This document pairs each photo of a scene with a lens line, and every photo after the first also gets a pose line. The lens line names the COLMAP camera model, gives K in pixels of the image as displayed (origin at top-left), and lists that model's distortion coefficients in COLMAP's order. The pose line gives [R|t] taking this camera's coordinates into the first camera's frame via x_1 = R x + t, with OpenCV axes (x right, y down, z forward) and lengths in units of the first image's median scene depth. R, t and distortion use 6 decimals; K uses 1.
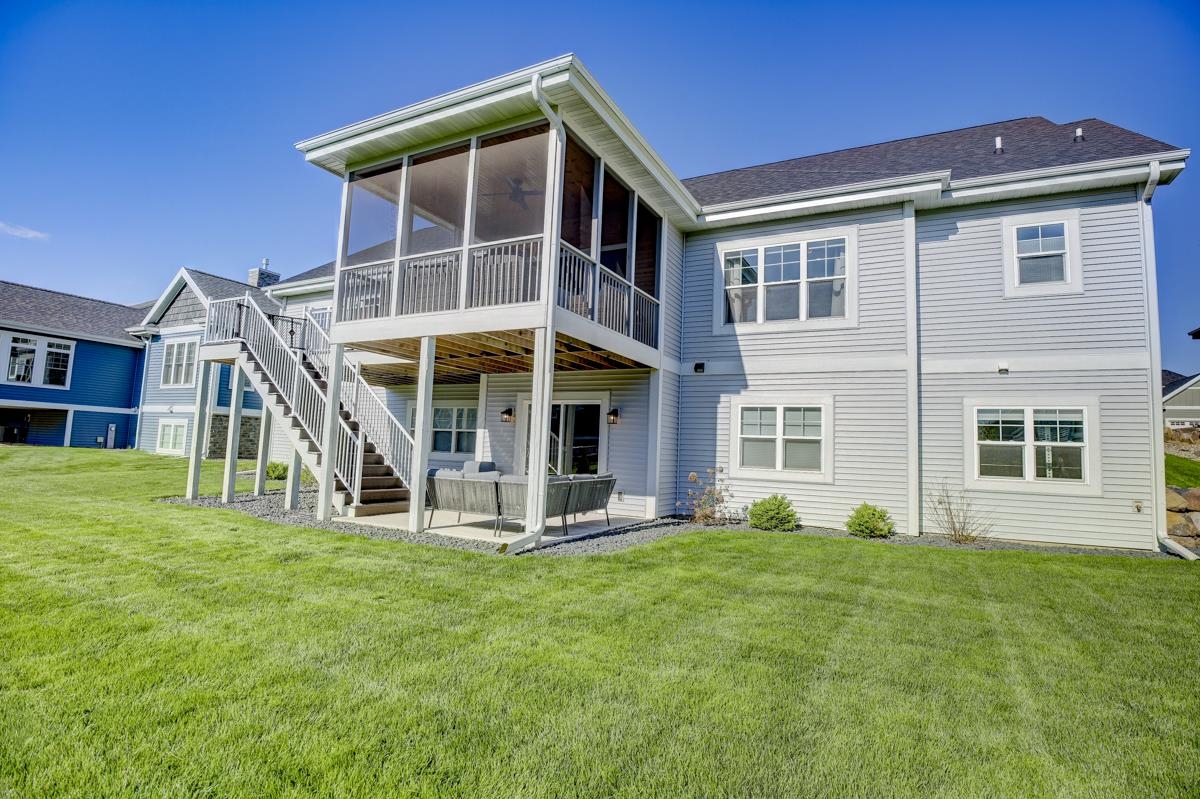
lens RADIAL K [[587.7, 0, 600.0], [0, 587.7, 399.5], [0, 0, 1]] dist [-0.025970, -0.001388]
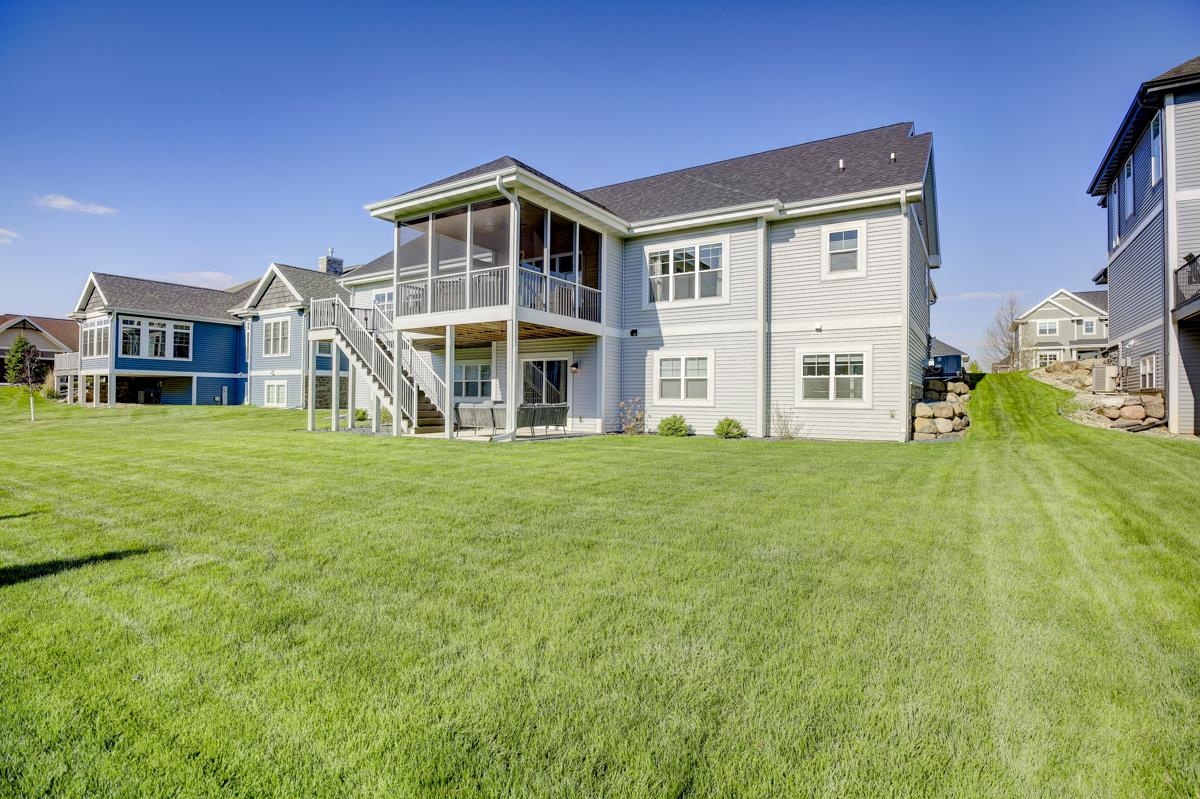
lens RADIAL K [[587.7, 0, 600.0], [0, 587.7, 399.5], [0, 0, 1]] dist [-0.025970, -0.001388]
pose [[0.996006, -0.030287, -0.083998, 0.223855], [0.037439, 0.995684, 0.084923, -0.017174], [0.081063, -0.087728, 0.992841, -0.543651]]
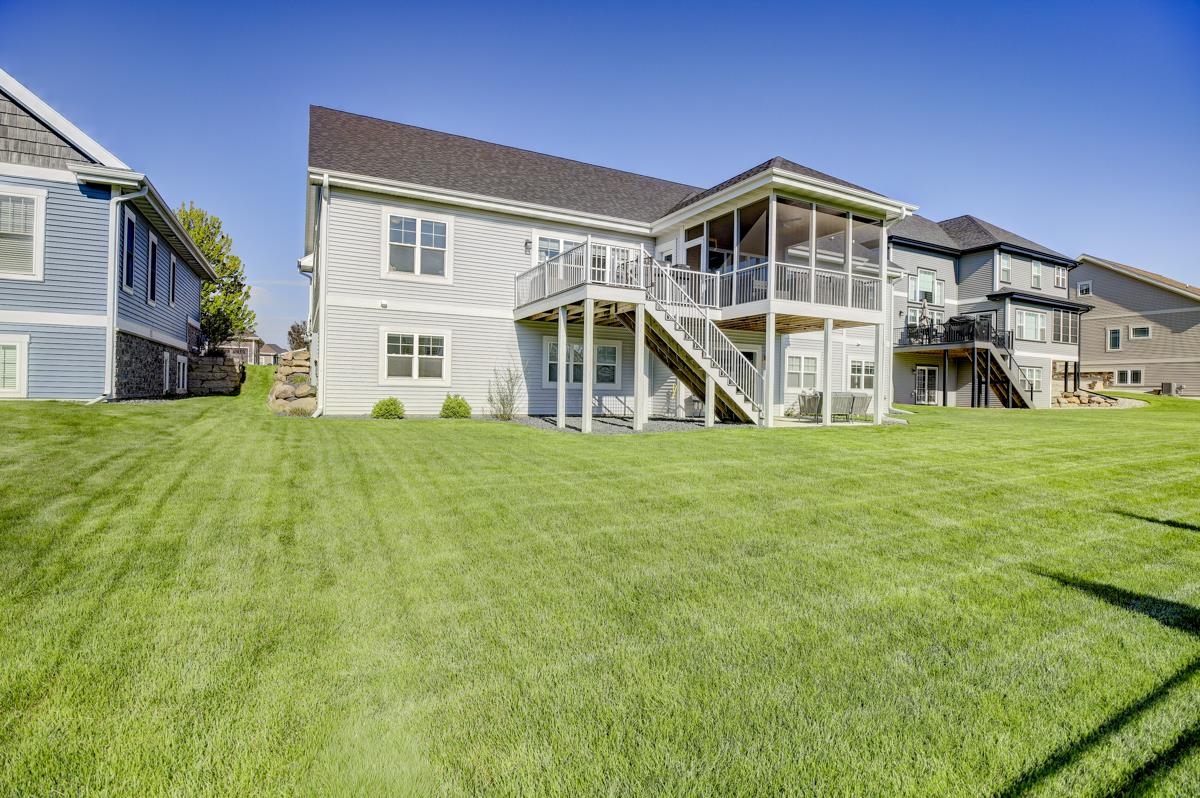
lens RADIAL K [[587.7, 0, 600.0], [0, 587.7, 399.0], [0, 0, 1]] dist [-0.025970, -0.001388]
pose [[0.573377, -0.043049, 0.818160, -1.757712], [-0.067822, 0.992697, 0.099763, 0.003780], [-0.816480, -0.112691, 0.566270, 0.432547]]
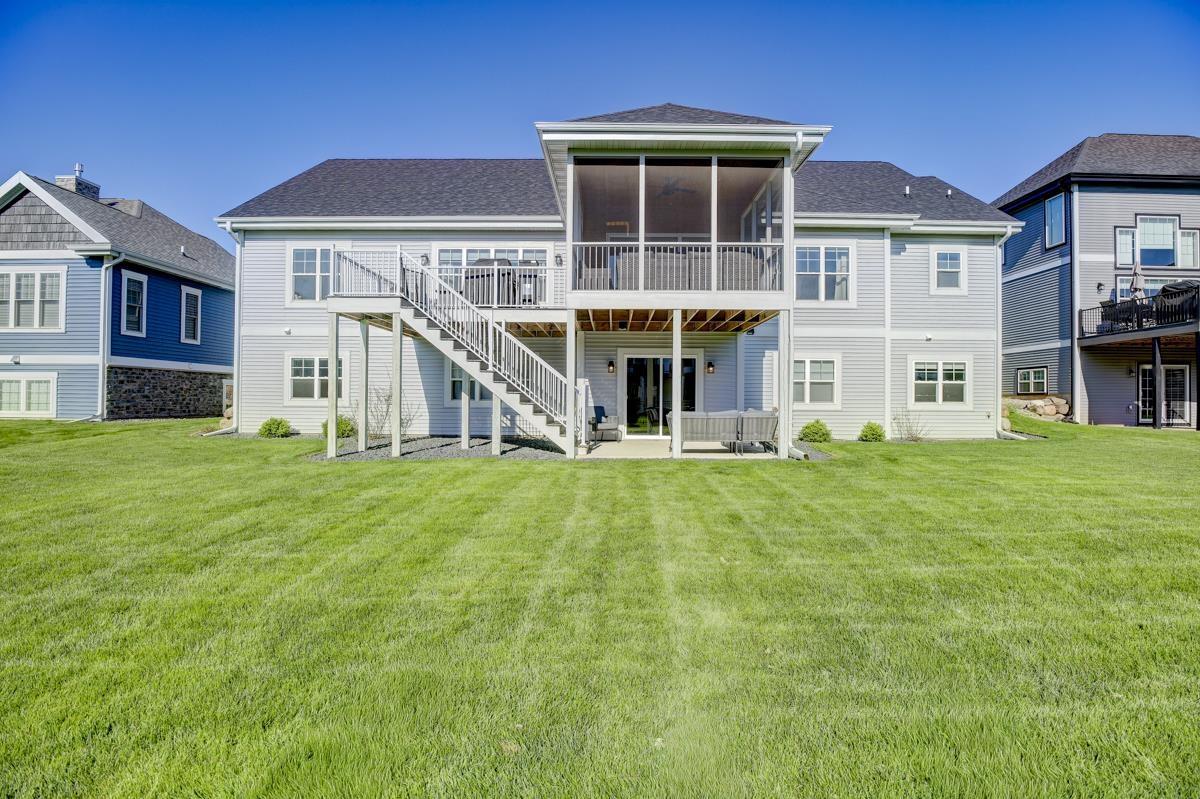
lens RADIAL K [[587.7, 0, 600.0], [0, 587.7, 399.5], [0, 0, 1]] dist [-0.025970, -0.001388]
pose [[0.889570, -0.035237, 0.455437, -0.844634], [-0.010825, 0.995114, 0.098135, -0.028450], [-0.456670, -0.092228, 0.884843, -0.067594]]
